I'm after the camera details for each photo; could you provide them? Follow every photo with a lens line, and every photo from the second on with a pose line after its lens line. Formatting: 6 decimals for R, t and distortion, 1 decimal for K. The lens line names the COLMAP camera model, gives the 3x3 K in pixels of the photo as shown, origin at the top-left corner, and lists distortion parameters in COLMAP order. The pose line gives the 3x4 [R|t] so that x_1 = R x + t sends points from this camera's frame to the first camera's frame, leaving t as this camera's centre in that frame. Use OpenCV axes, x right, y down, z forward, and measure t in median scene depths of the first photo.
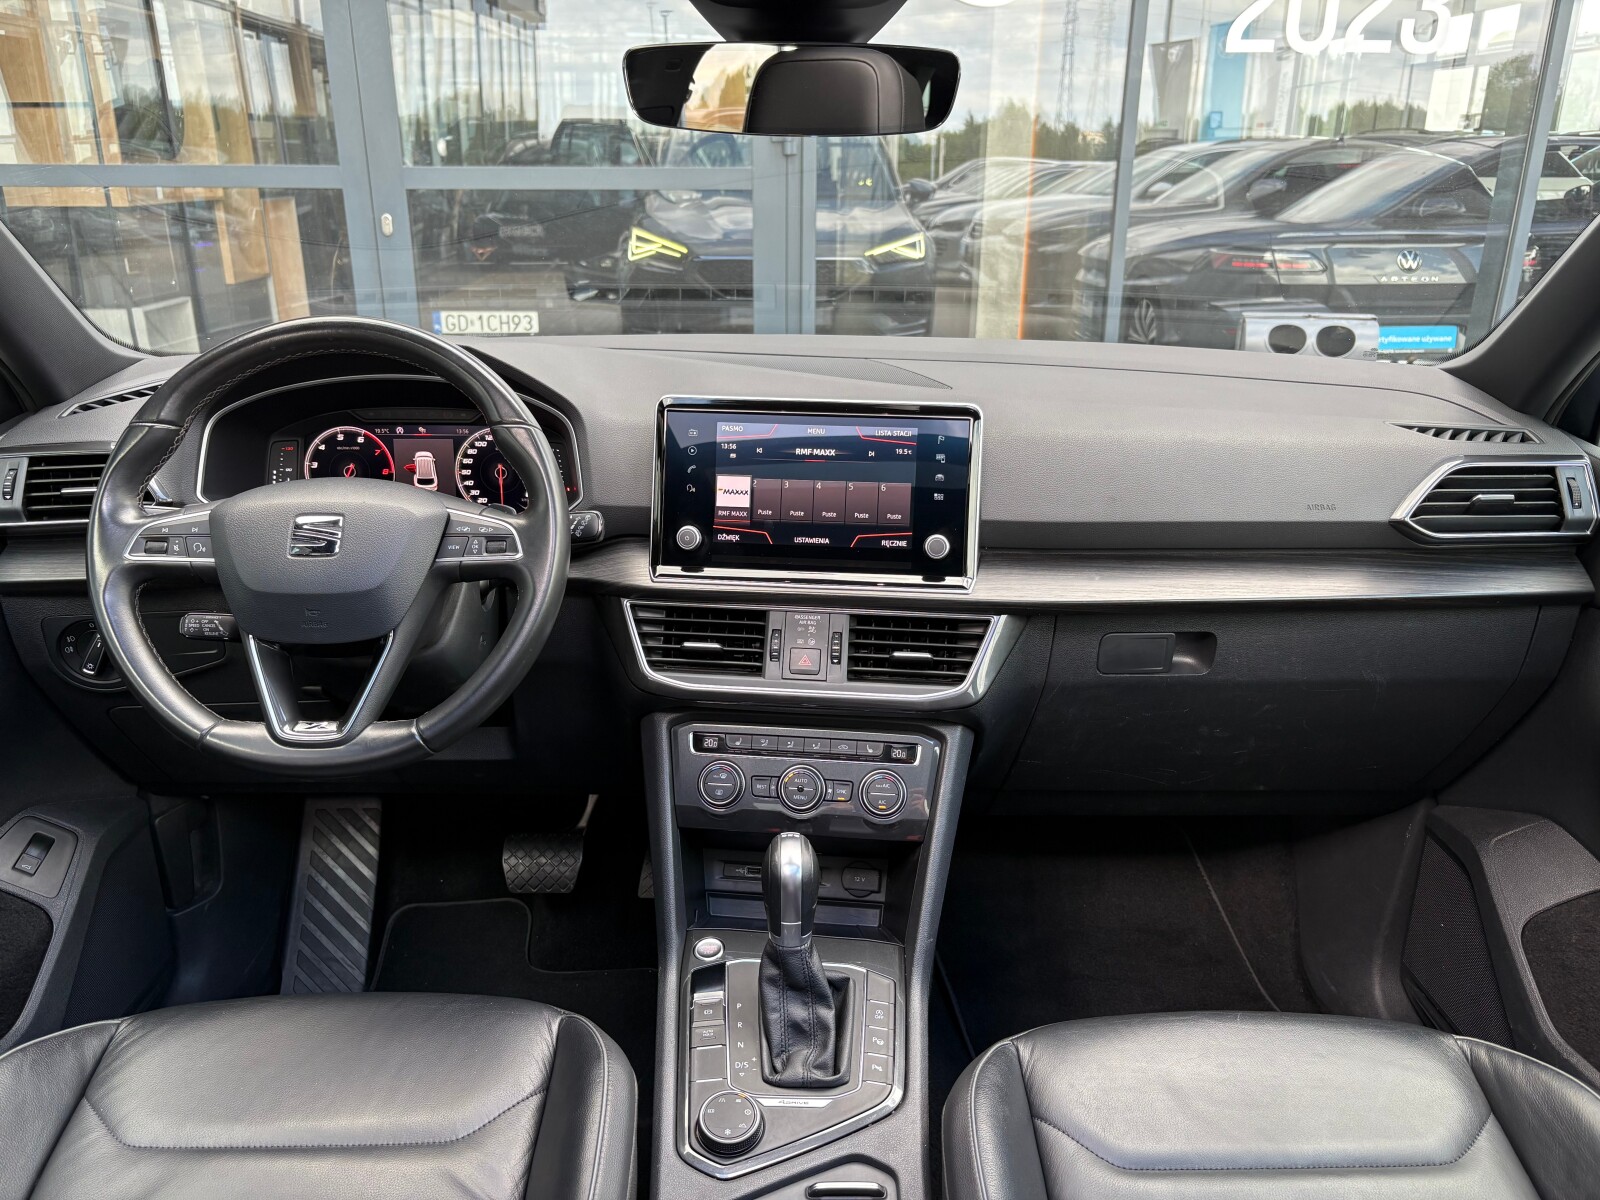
lens RADIAL K [[1229.7, 0, 799.6], [0, 1229.7, 587.3], [0, 0, 1]] dist [0.067844, -0.099492]
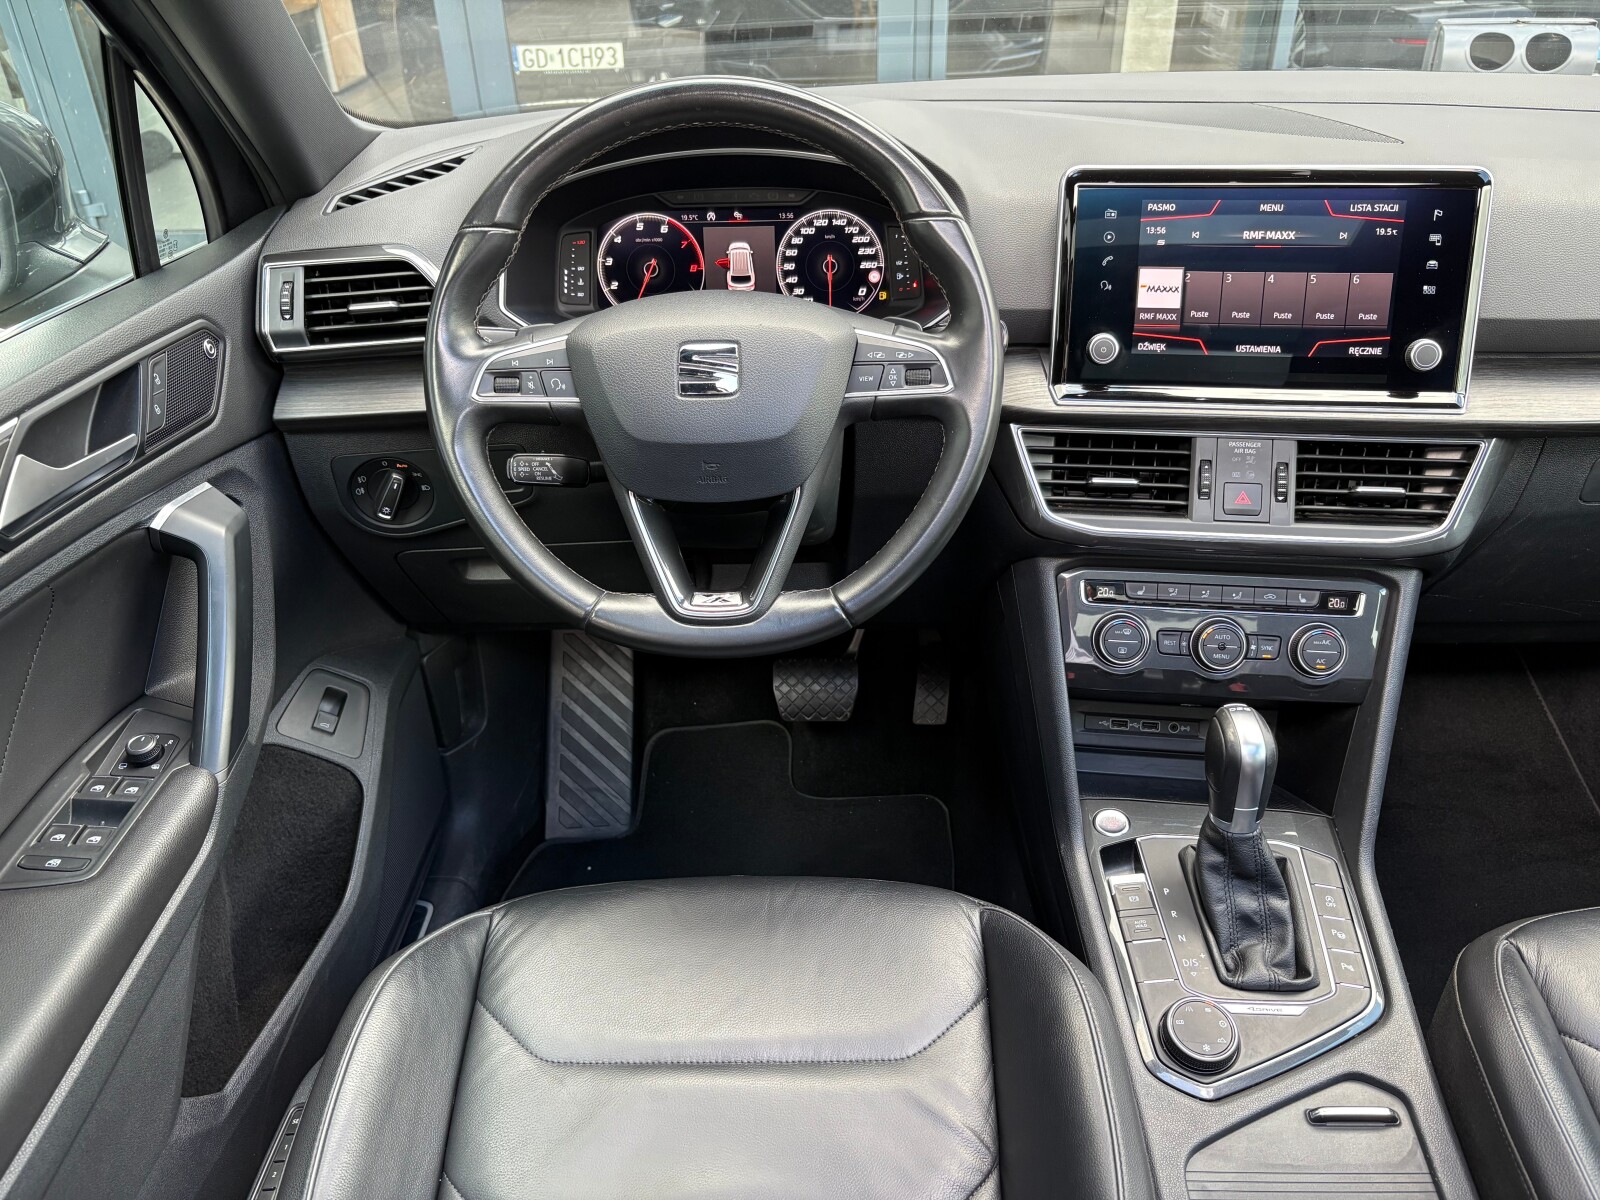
lens RADIAL K [[1236.0, 0, 801.3], [0, 1236.0, 606.1], [0, 0, 1]] dist [0.013345, -0.008166]
pose [[0.998977, -0.011108, -0.043841, -0.254315], [0.020192, 0.976937, 0.212569, -0.052056], [0.040469, -0.213237, 0.976162, 0.158465]]
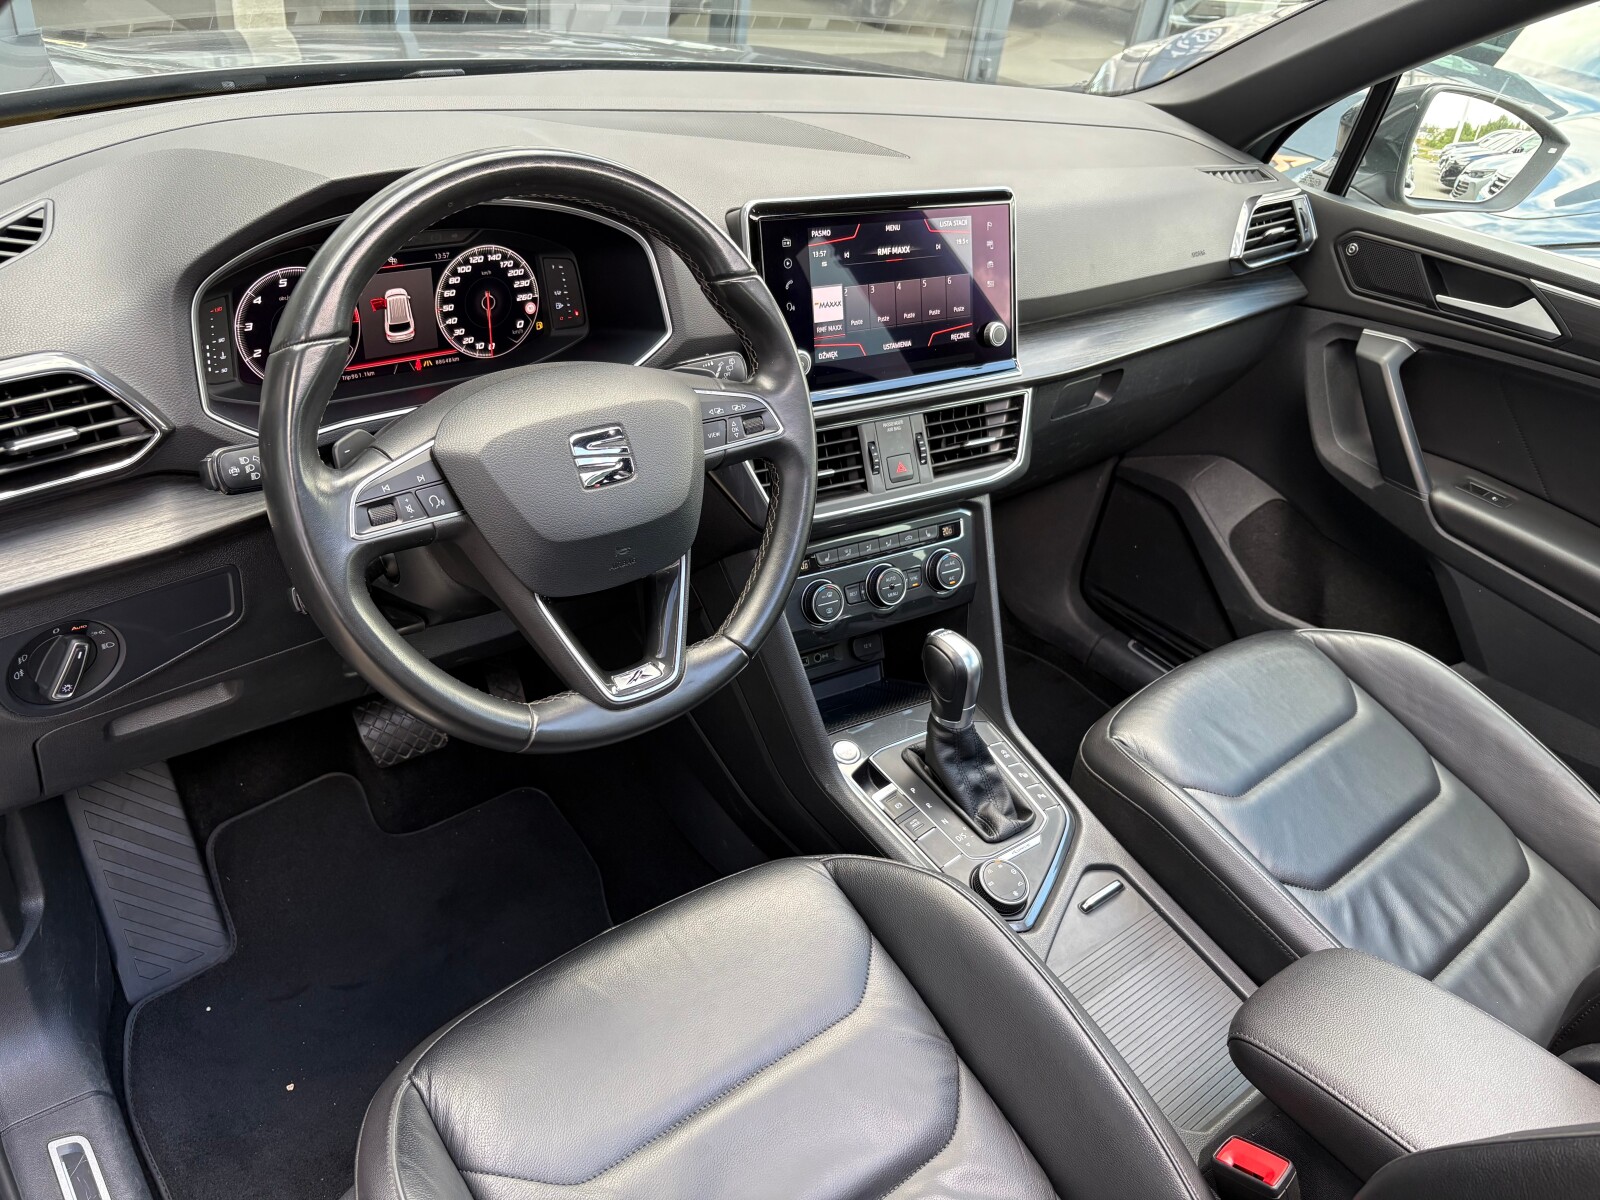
lens RADIAL K [[1204.7, 0, 801.9], [0, 1204.7, 604.5], [0, 0, 1]] dist [0.083258, -0.224834]
pose [[0.775619, -0.273526, 0.568858, -0.650569], [0.086054, 0.938638, 0.333996, -0.171694], [-0.625308, -0.210101, 0.751563, 0.277860]]
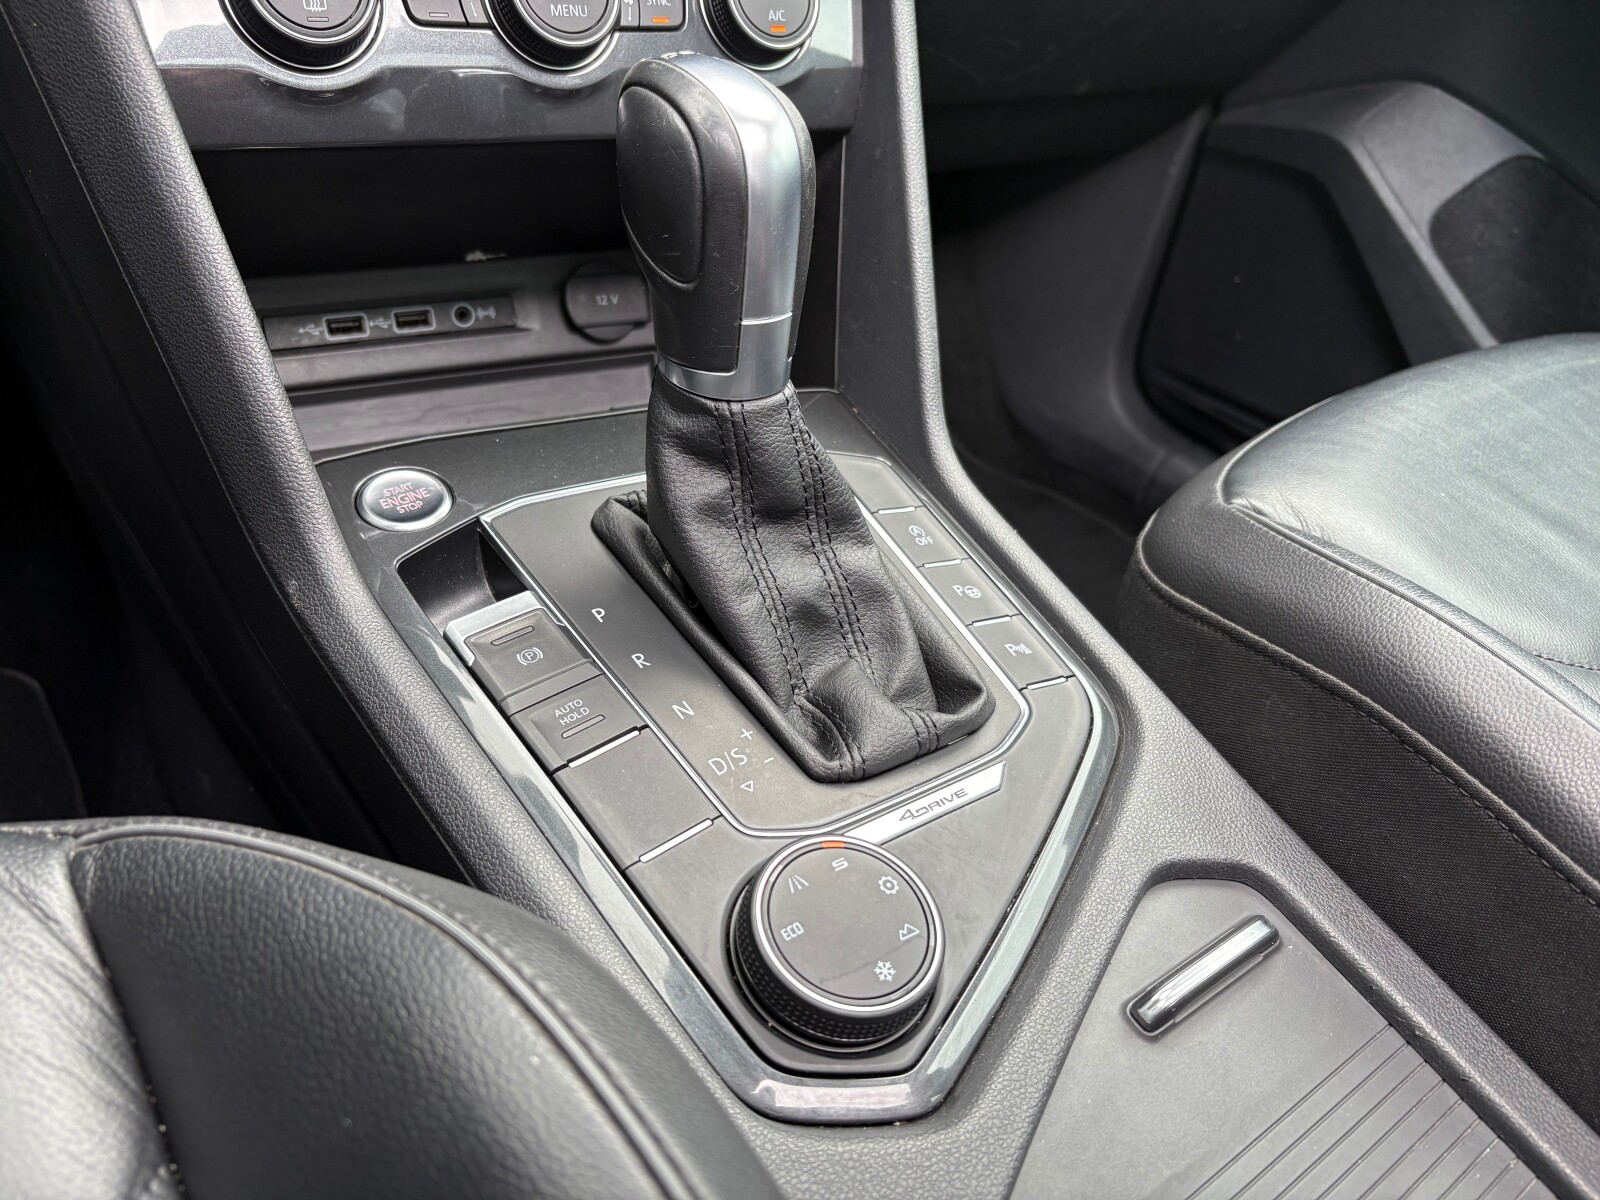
lens RADIAL K [[1236.0, 0, 801.3], [0, 1236.0, 606.1], [0, 0, 1]] dist [0.013345, -0.008166]
pose [[0.796119, -0.275056, 0.539016, -0.176336], [0.080709, 0.931035, 0.355894, 0.208184], [-0.599734, -0.239831, 0.763414, 0.670605]]
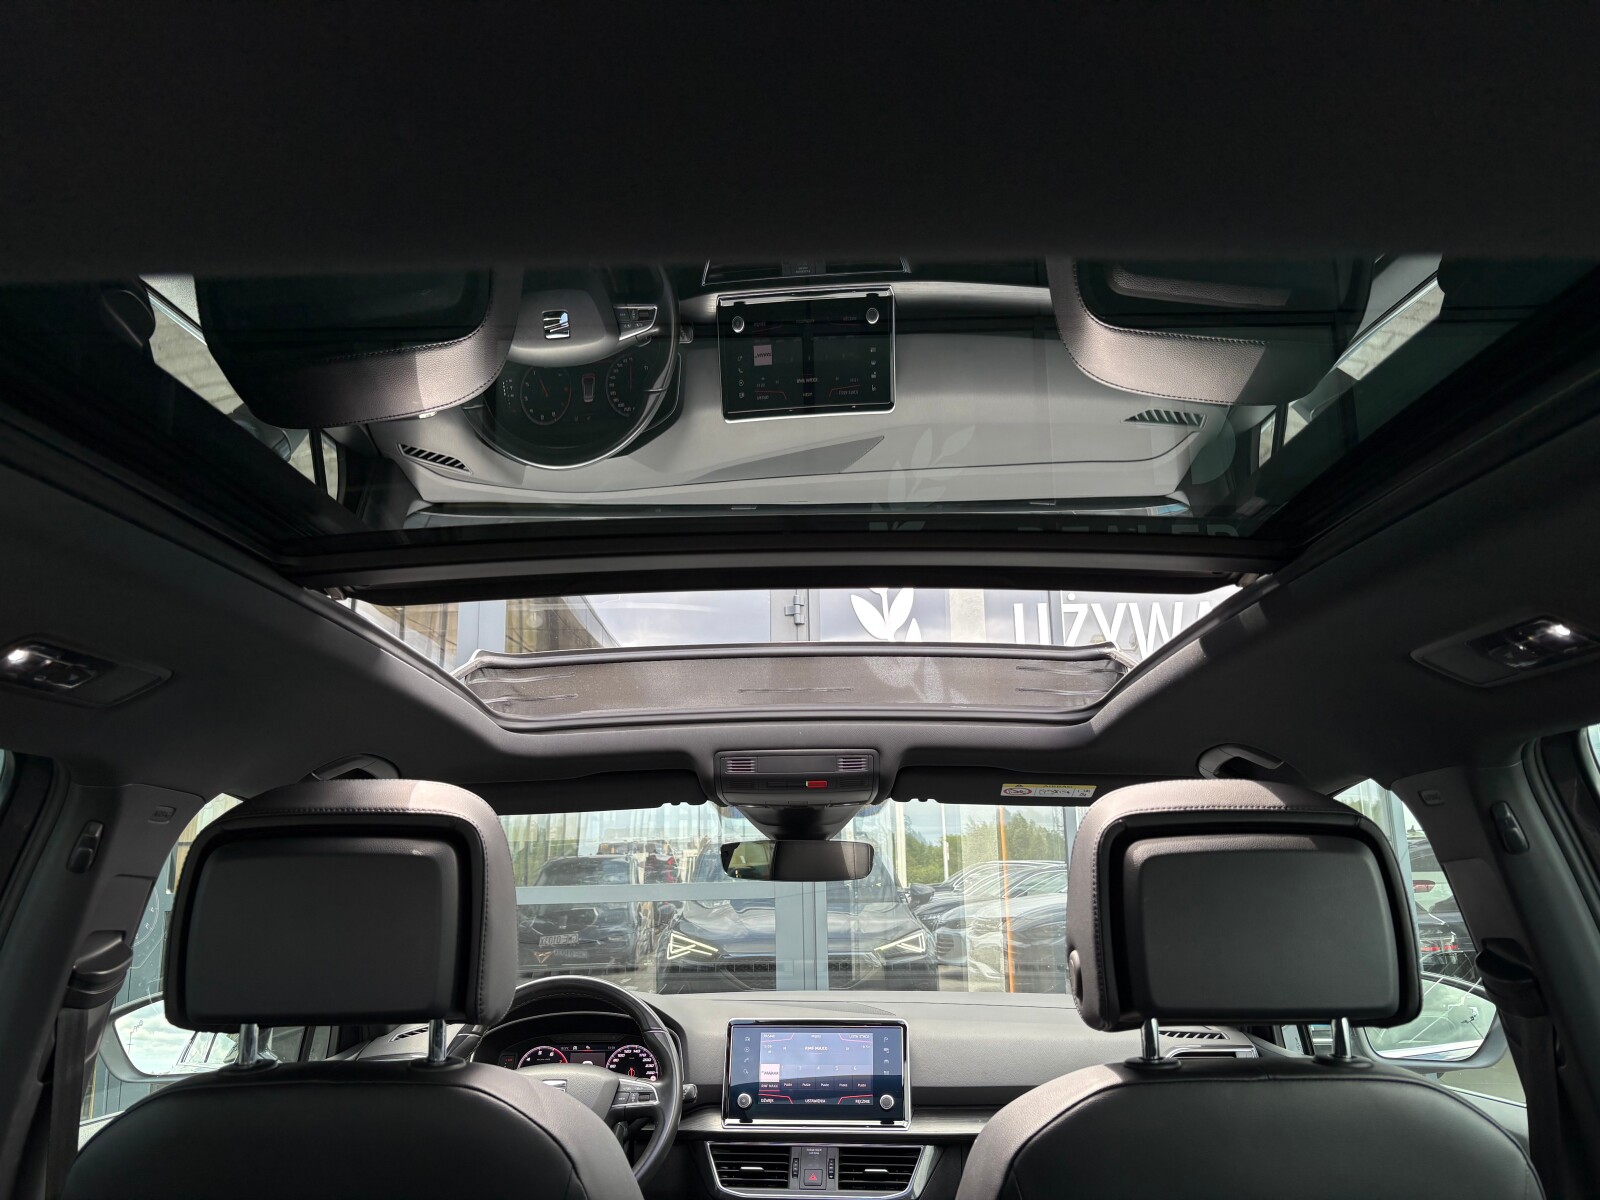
lens RADIAL K [[1236.0, 0, 801.3], [0, 1236.0, 606.1], [0, 0, 1]] dist [0.013345, -0.008166]
pose [[0.999663, -0.024531, -0.008478, 0.021808], [0.016700, 0.857980, -0.513412, 0.259209], [0.019869, 0.513097, 0.858100, -0.861660]]
